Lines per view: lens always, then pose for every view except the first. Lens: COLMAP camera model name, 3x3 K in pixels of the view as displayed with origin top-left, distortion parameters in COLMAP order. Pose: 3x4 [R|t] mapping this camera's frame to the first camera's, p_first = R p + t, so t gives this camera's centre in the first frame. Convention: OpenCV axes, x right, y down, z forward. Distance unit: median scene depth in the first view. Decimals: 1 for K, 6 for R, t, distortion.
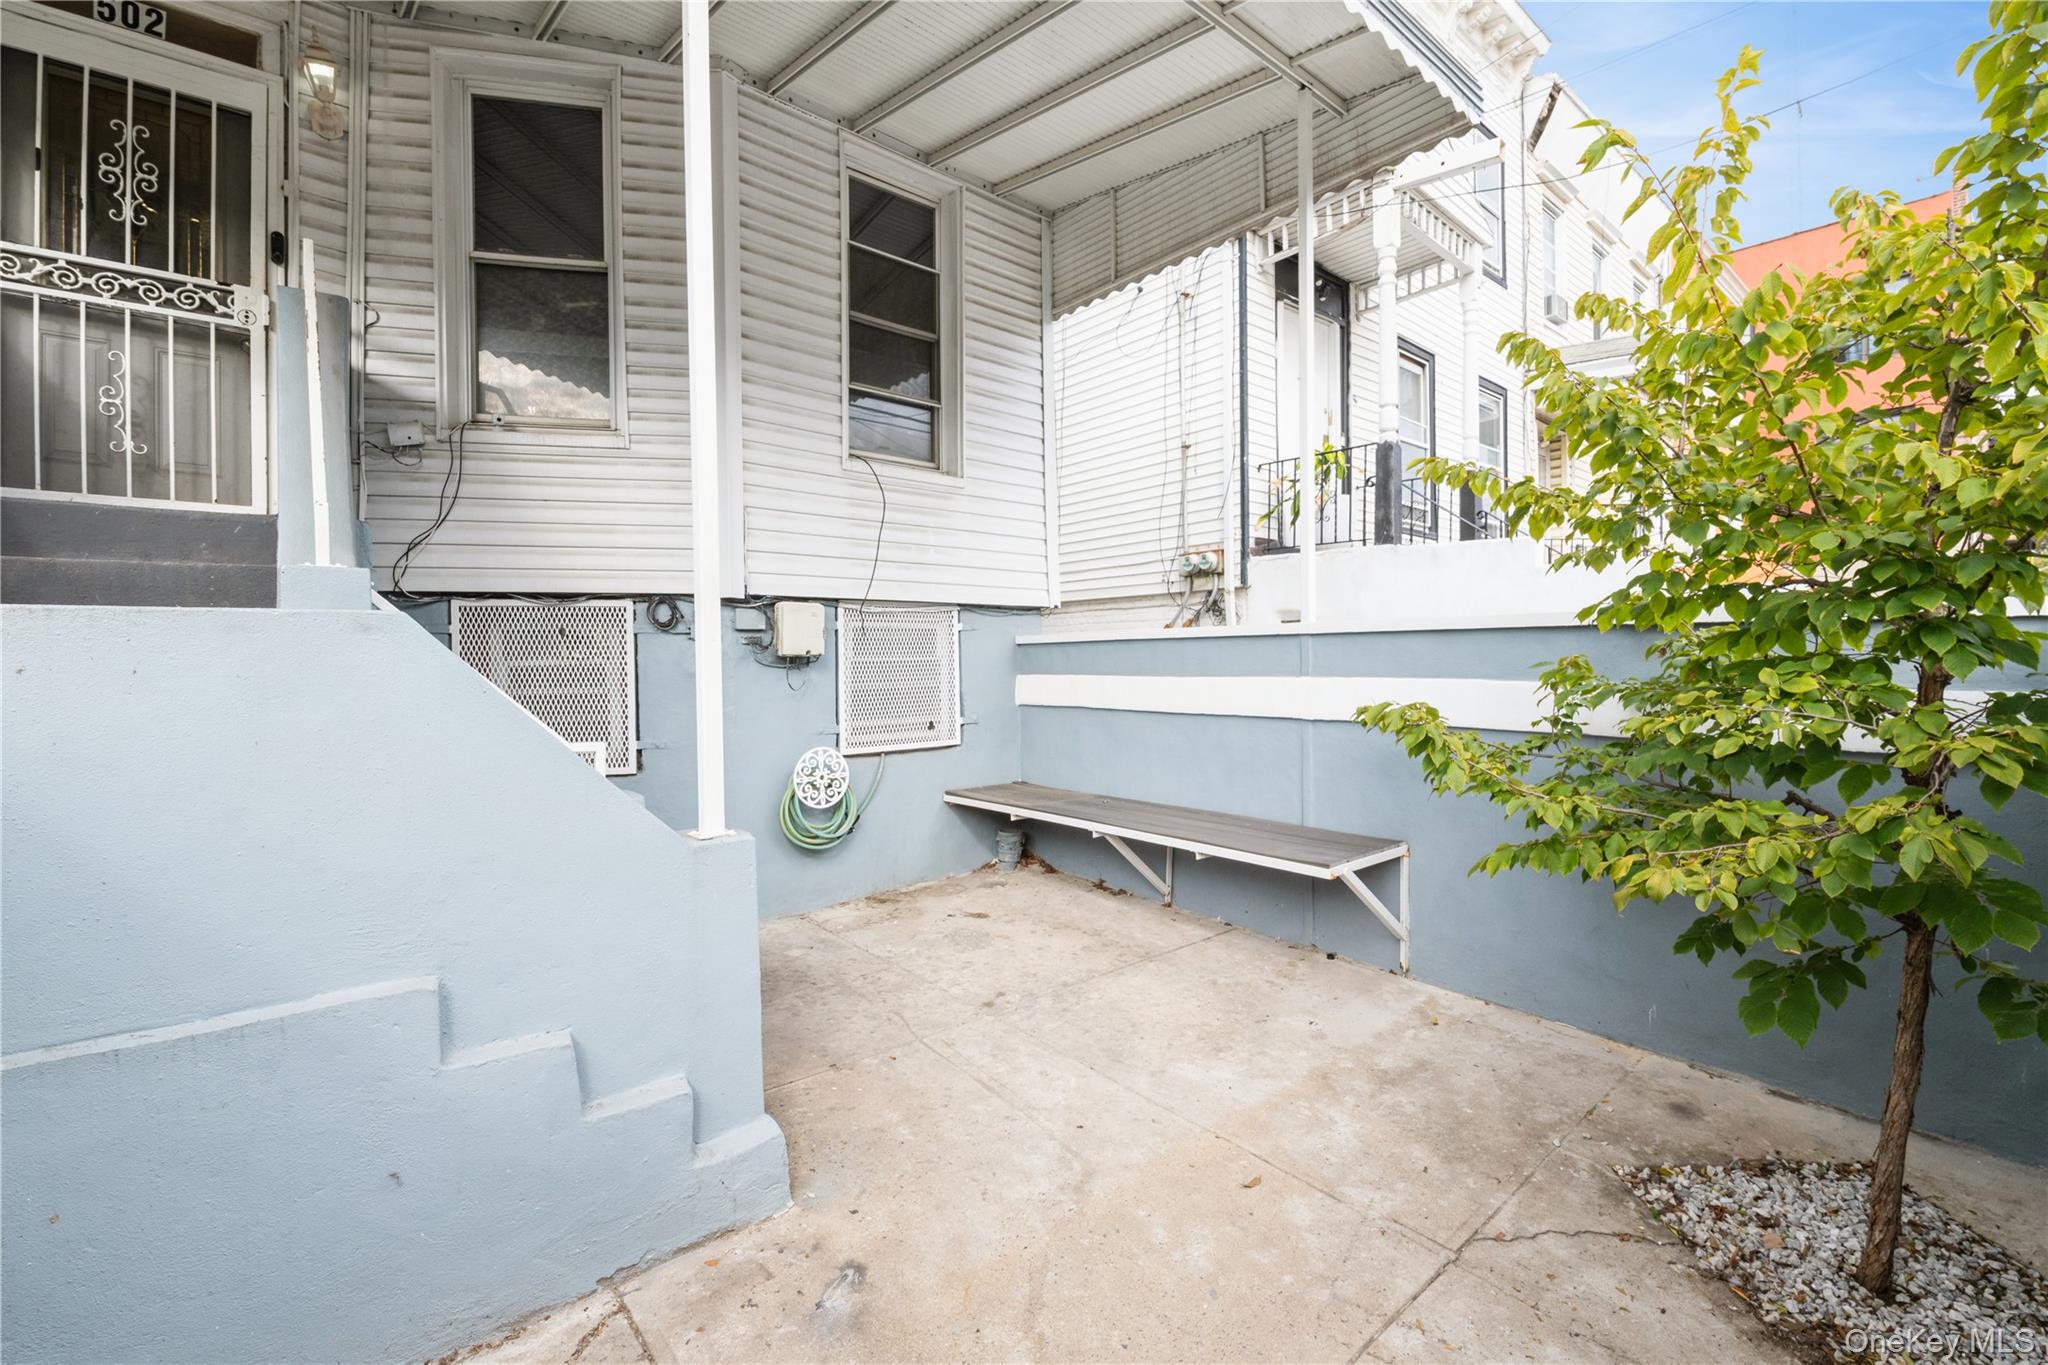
lens RADIAL K [[886.2, 0, 1029.2], [0, 886.2, 674.2], [0, 0, 1]] dist [-0.007481, -0.002914]
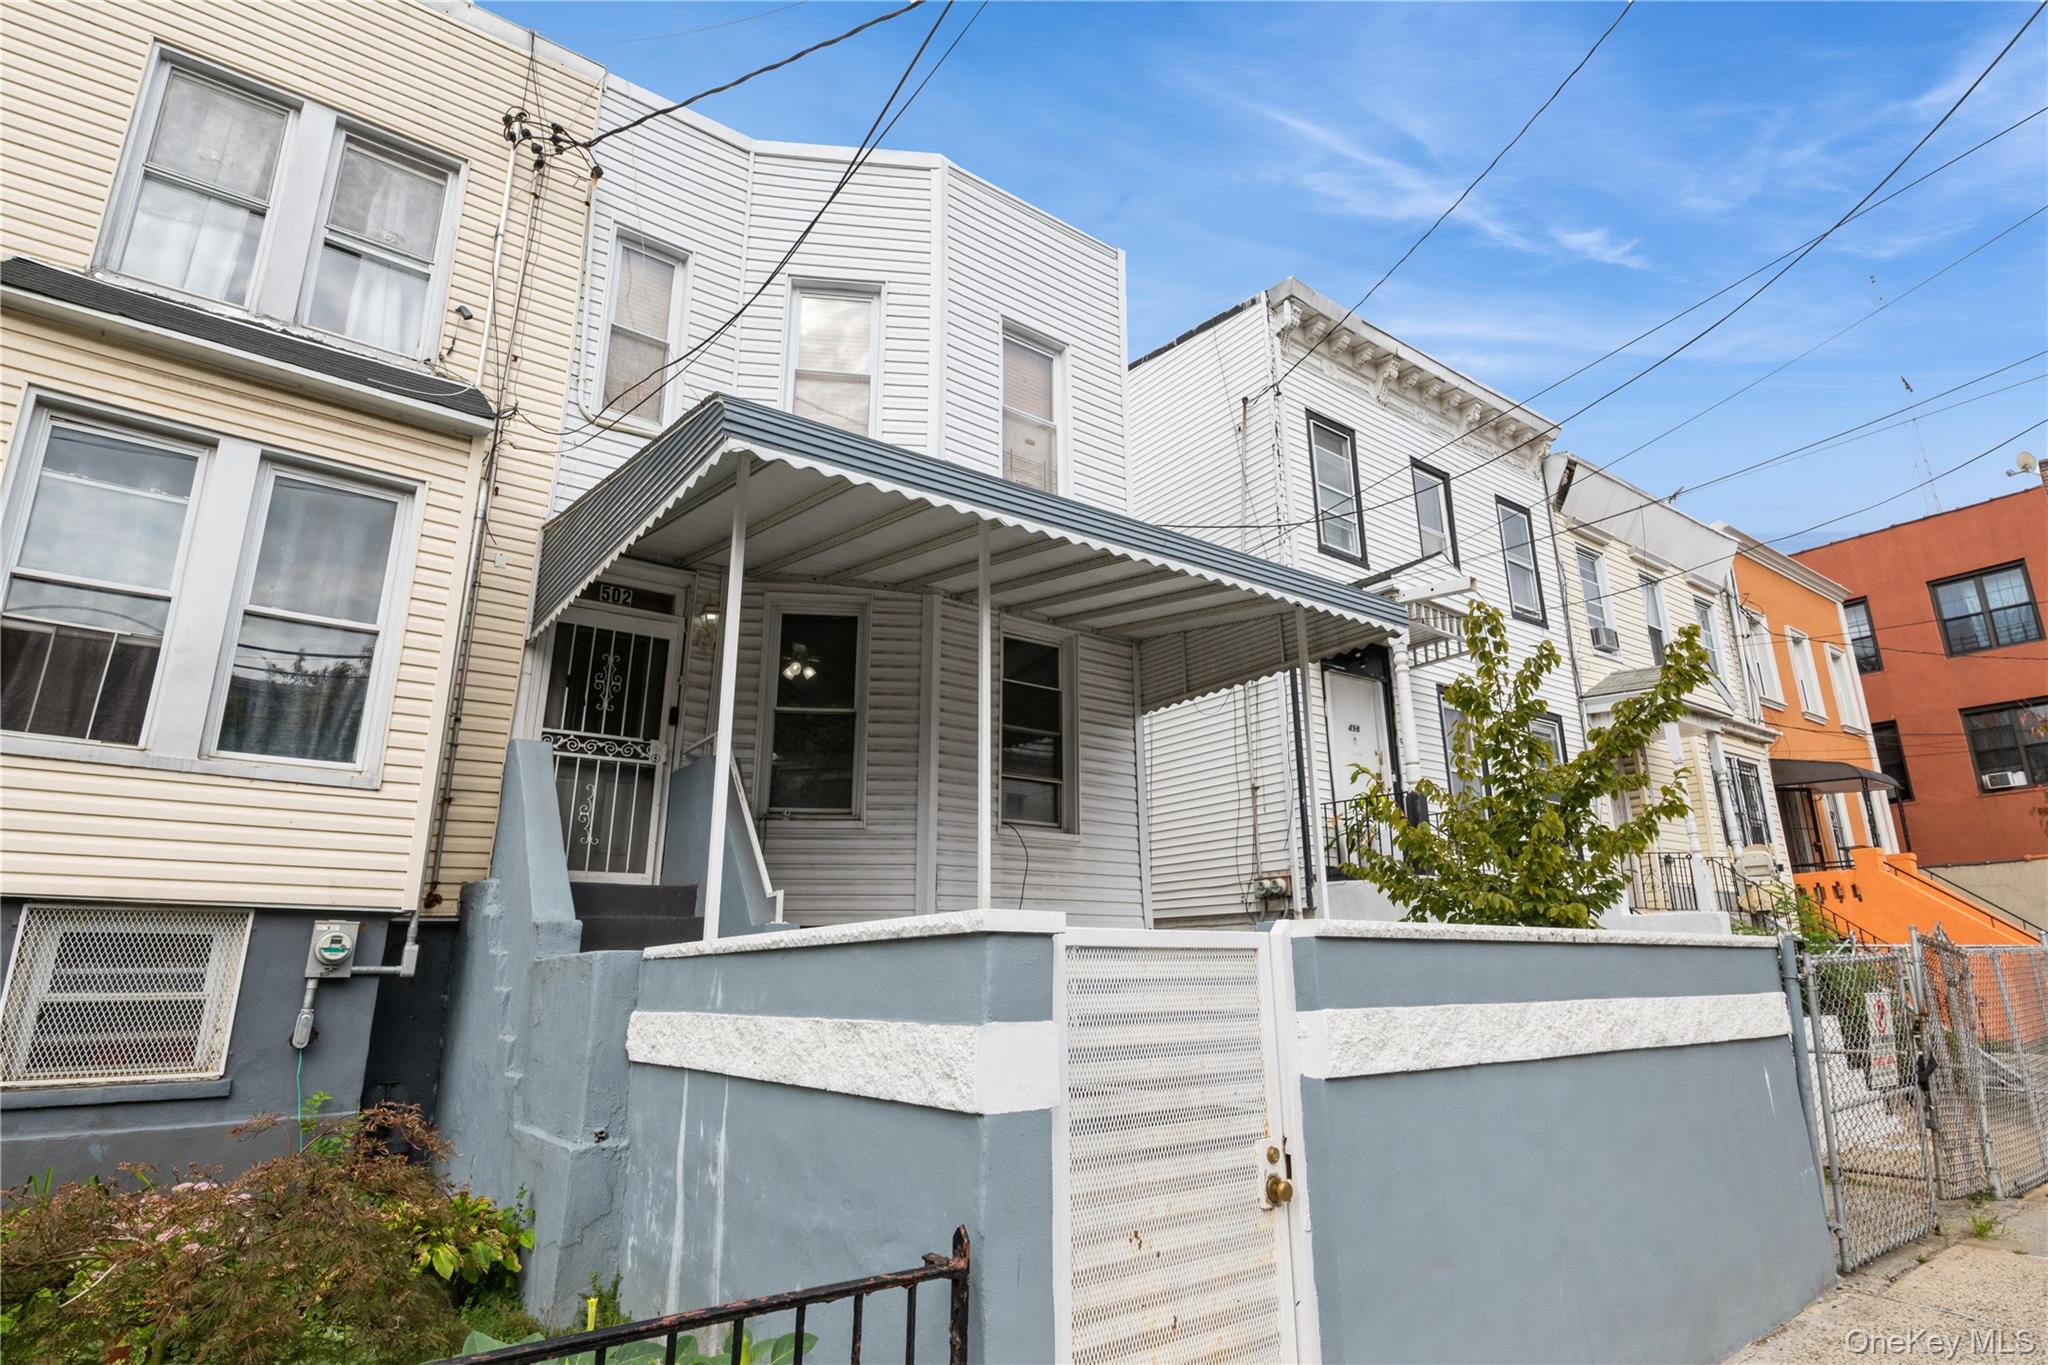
lens RADIAL K [[1081.0, 0, 1041.8], [0, 1081.0, 688.8], [0, 0, 1]] dist [0.015749, 0.000492]
pose [[0.998043, -0.015286, -0.060629, -0.026679], [-0.001564, 0.963246, -0.268615, 0.008561], [0.062506, 0.268184, 0.961338, -0.624344]]
